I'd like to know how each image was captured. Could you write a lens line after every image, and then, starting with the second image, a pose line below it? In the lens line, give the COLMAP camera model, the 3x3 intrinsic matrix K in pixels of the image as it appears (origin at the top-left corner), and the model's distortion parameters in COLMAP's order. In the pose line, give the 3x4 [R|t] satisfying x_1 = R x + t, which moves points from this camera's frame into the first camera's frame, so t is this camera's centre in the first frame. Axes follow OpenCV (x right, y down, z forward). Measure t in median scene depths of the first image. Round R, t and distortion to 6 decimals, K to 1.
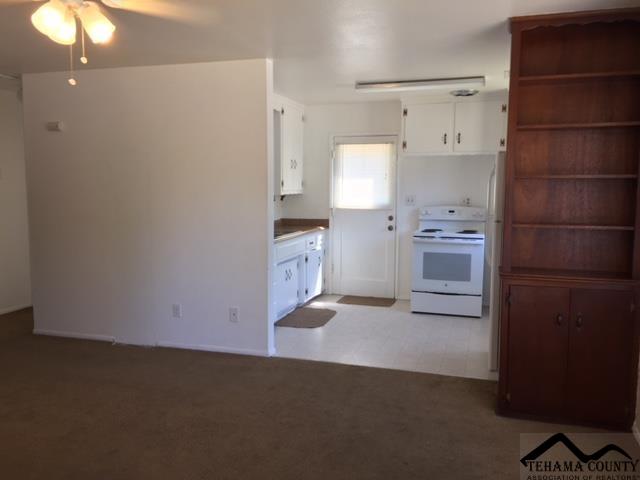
lens RADIAL K [[542.5, 0, 321.0], [0, 542.5, 241.7], [0, 0, 1]] dist [0.030259, -0.011414]
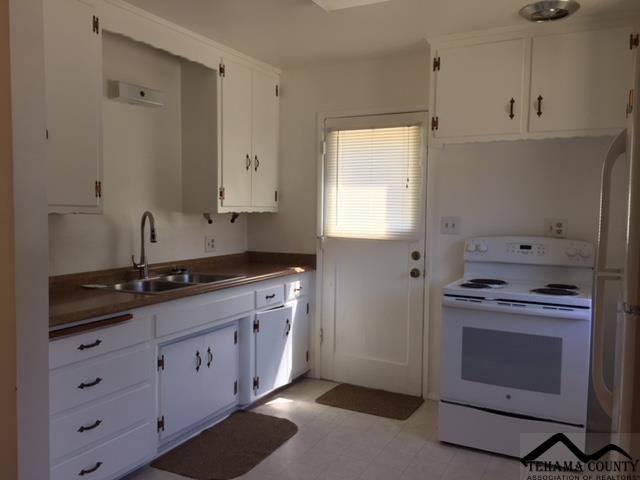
lens RADIAL K [[542.5, 0, 319.5], [0, 542.5, 240.0], [0, 0, 1]] dist [0.030259, -0.011414]
pose [[0.984542, 0.017730, -0.174249, 0.135746], [-0.025628, 0.998739, -0.043178, -0.034654], [0.173264, 0.046976, 0.983754, 0.445082]]
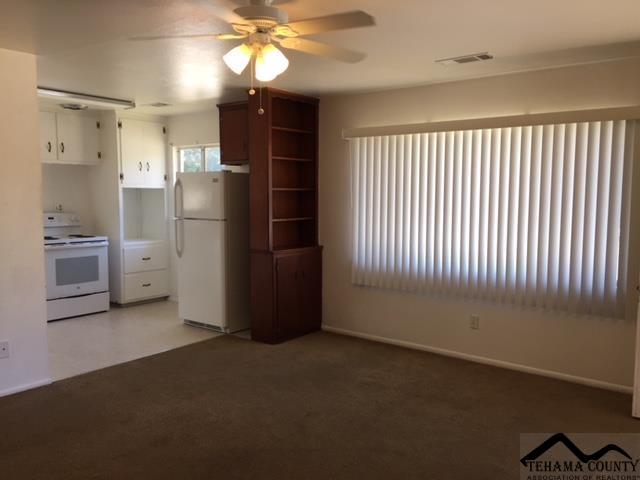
lens RADIAL K [[542.5, 0, 321.3], [0, 542.5, 240.1], [0, 0, 1]] dist [0.030259, -0.011414]
pose [[0.348348, -0.083711, 0.933620, -0.546857], [0.093806, 0.994118, 0.054135, -0.023188], [-0.932660, 0.068722, 0.354151, 0.171491]]
